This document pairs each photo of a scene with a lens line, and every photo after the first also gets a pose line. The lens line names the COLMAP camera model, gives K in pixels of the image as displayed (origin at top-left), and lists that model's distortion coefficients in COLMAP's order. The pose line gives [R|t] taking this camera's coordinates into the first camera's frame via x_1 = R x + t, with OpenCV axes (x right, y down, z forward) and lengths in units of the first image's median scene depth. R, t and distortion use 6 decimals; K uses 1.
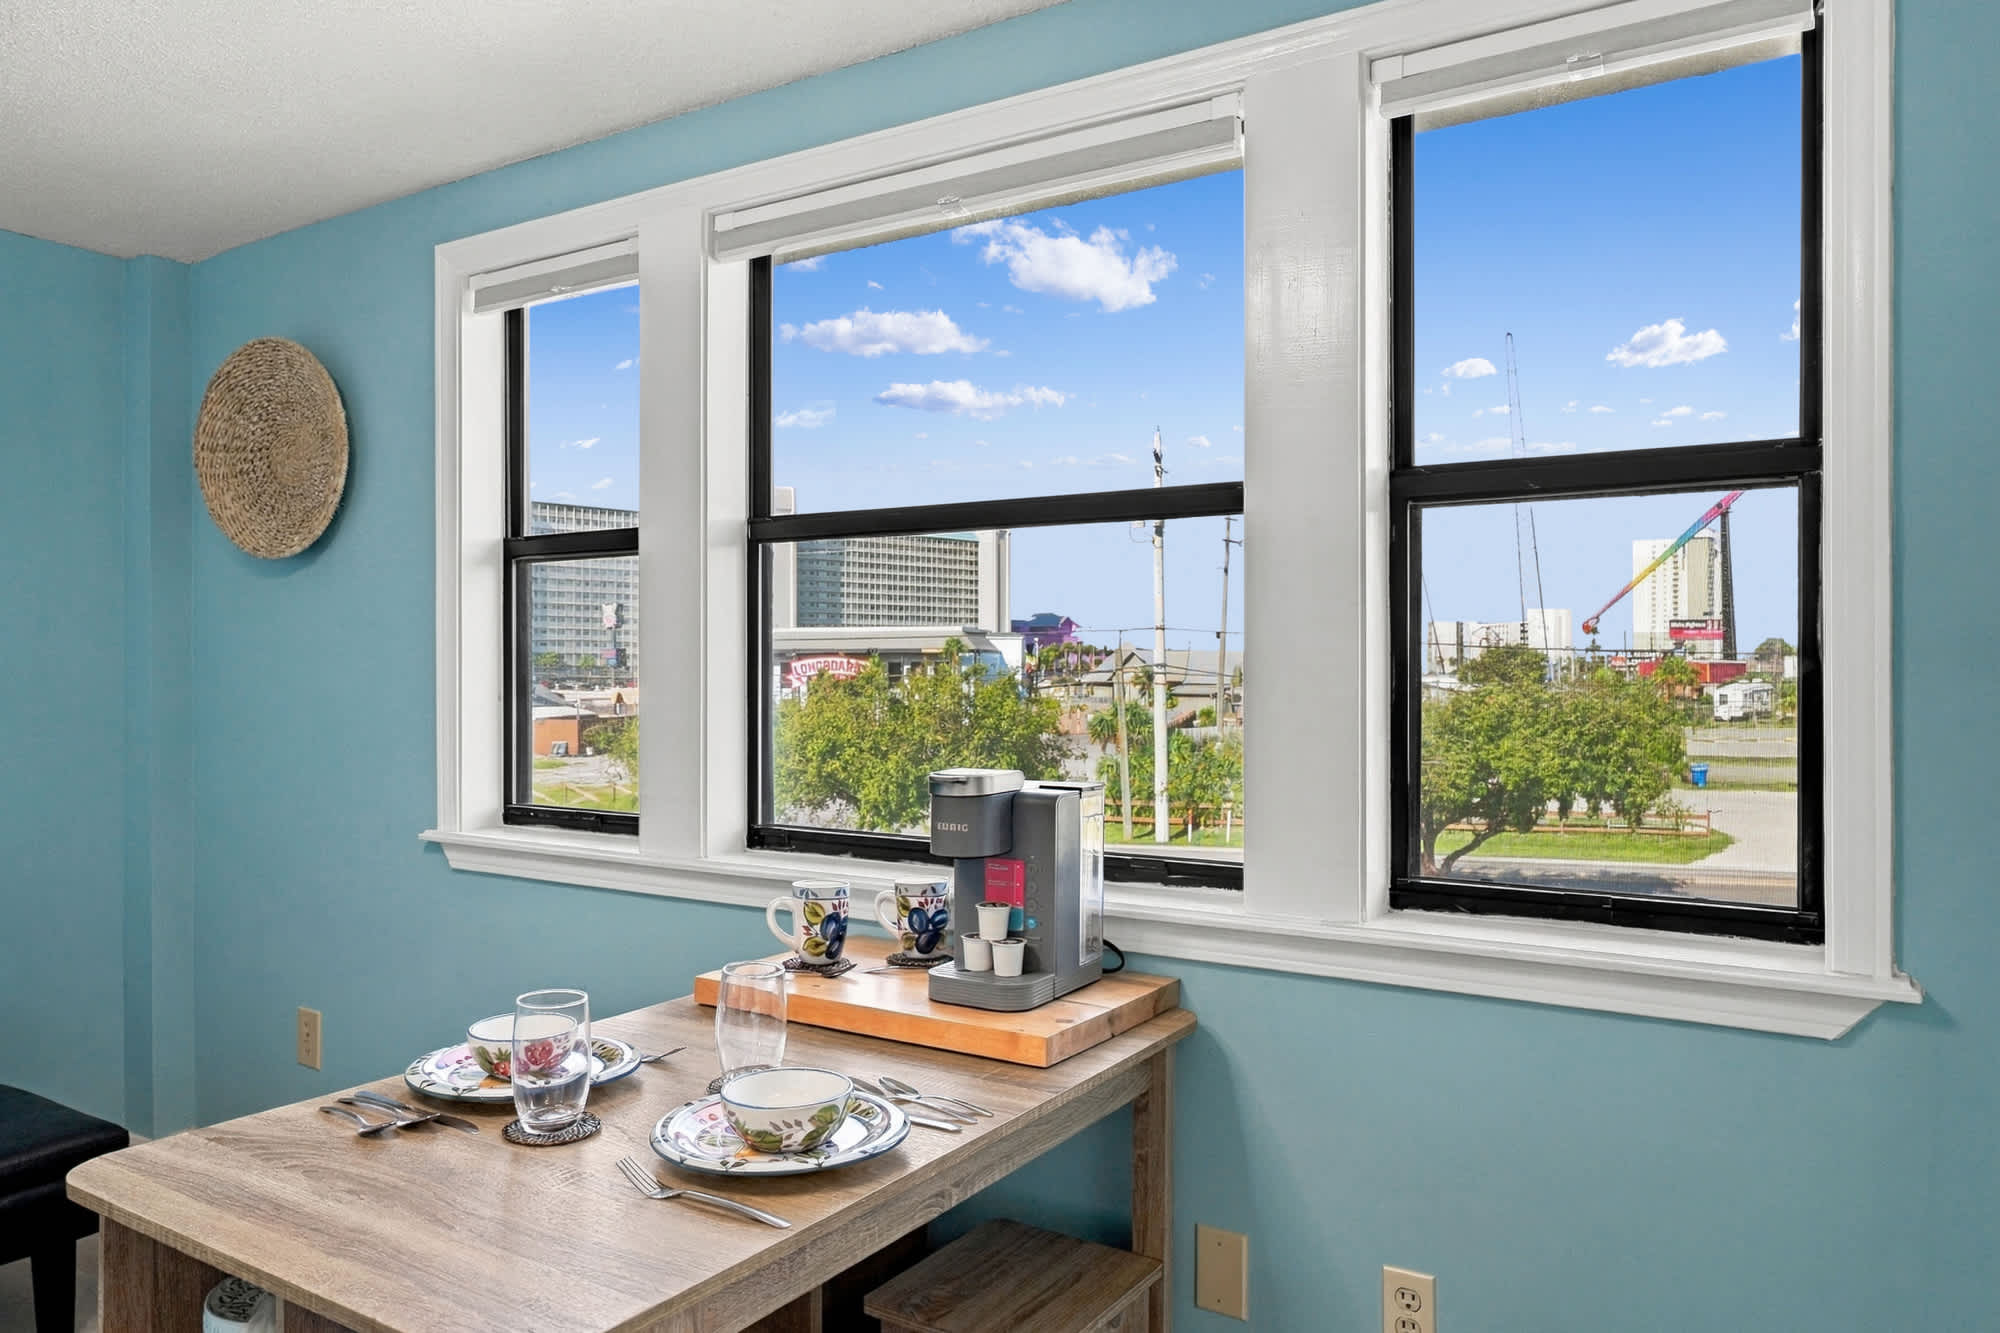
lens RADIAL K [[1378.4, 0, 998.7], [0, 1378.4, 669.9], [0, 0, 1]] dist [0.015204, -0.005308]
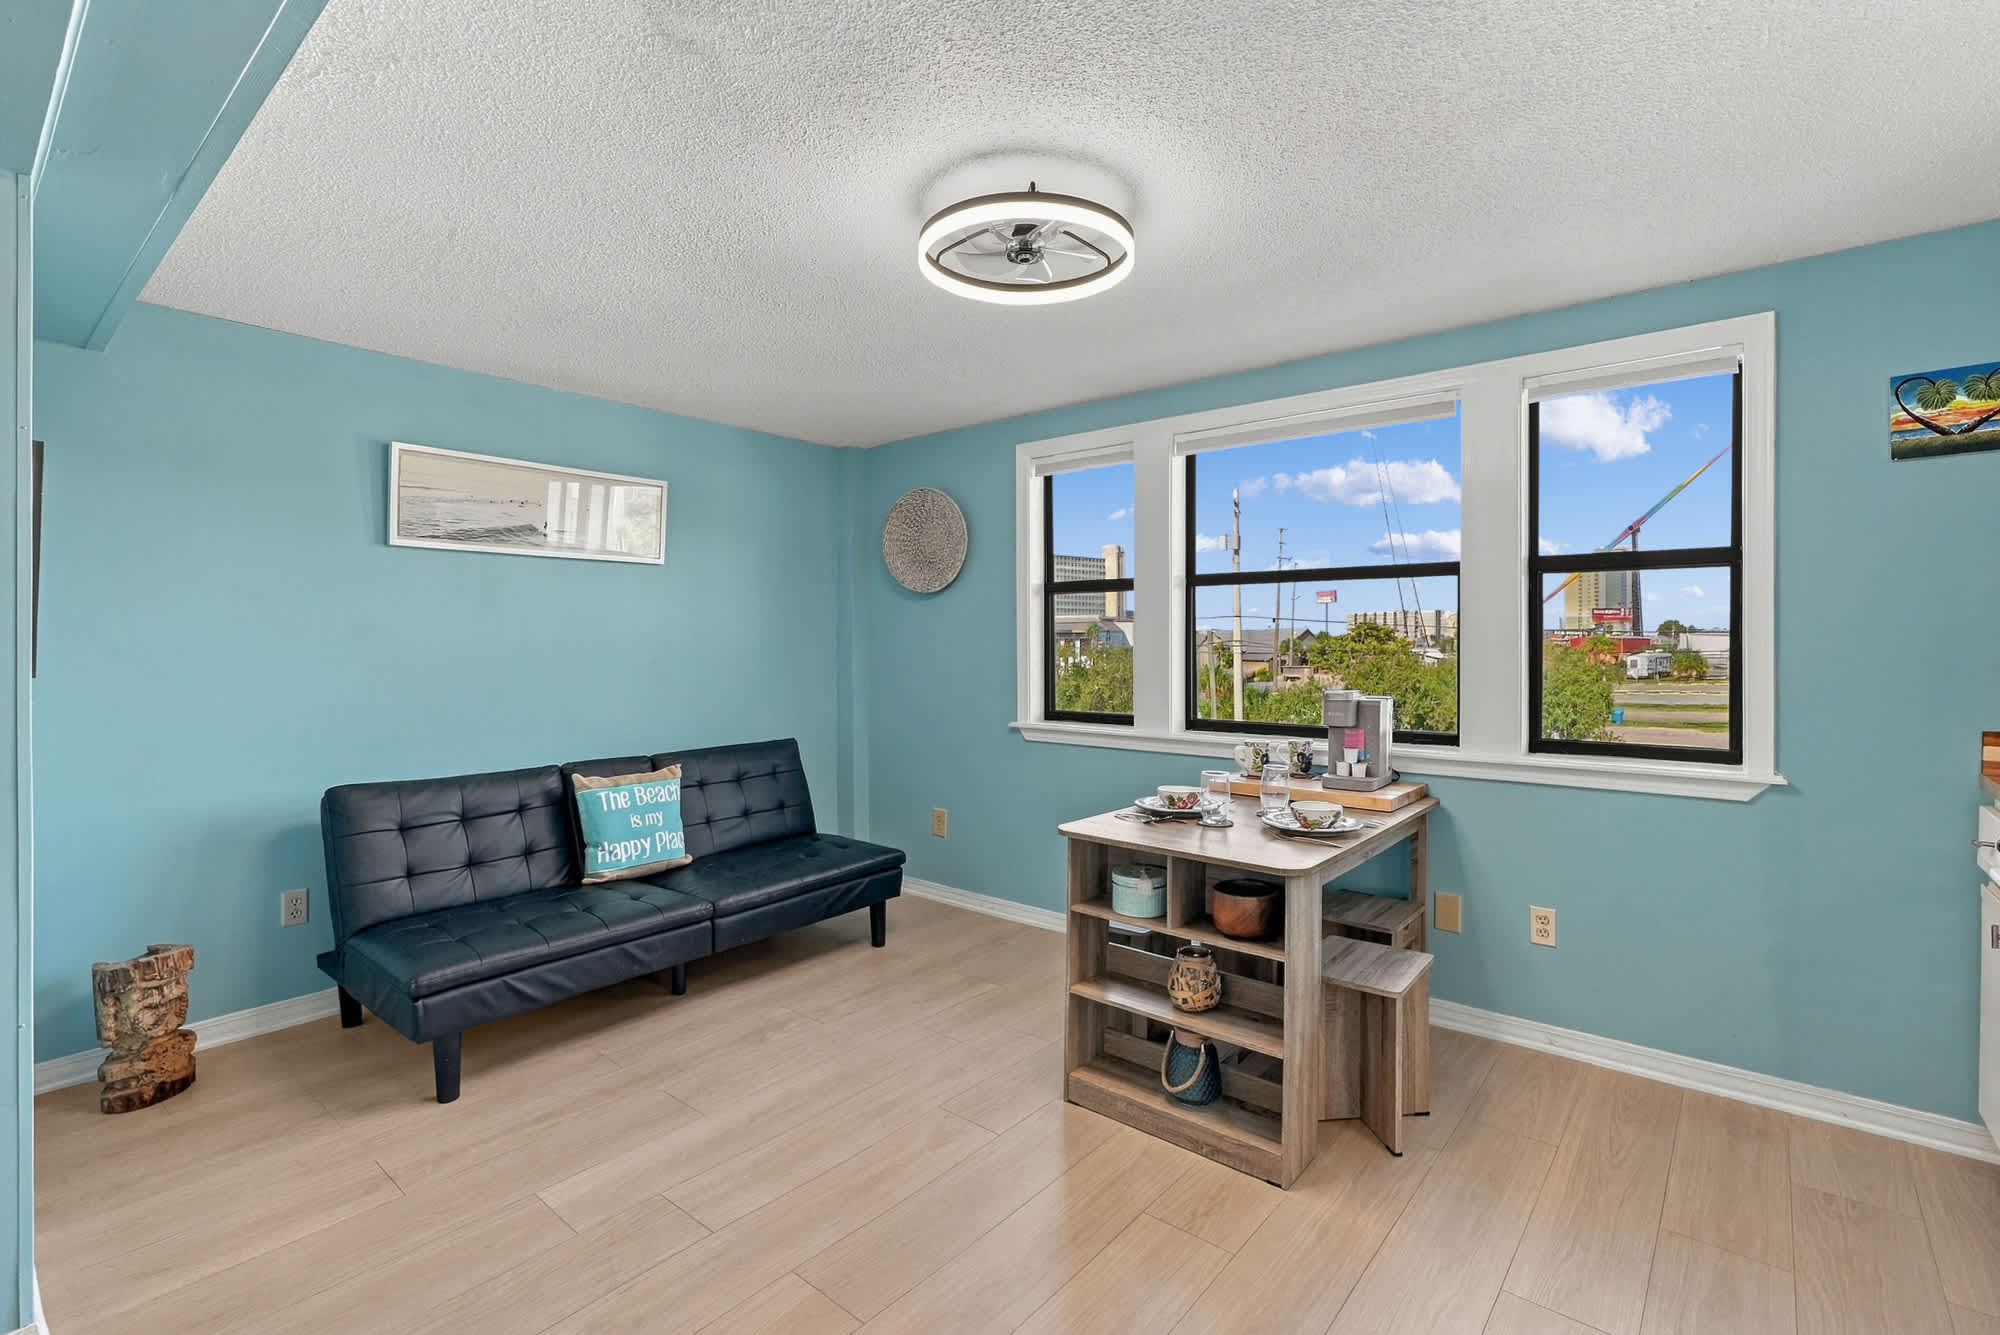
lens RADIAL K [[915.6, 0, 1002.1], [0, 915.6, 648.5], [0, 0, 1]] dist [0.000634, 0.000665]
pose [[0.992936, -0.000392, -0.118652, -0.299351], [0.001012, 0.999986, 0.005169, -0.003765], [0.118649, -0.005253, 0.992922, -0.443241]]
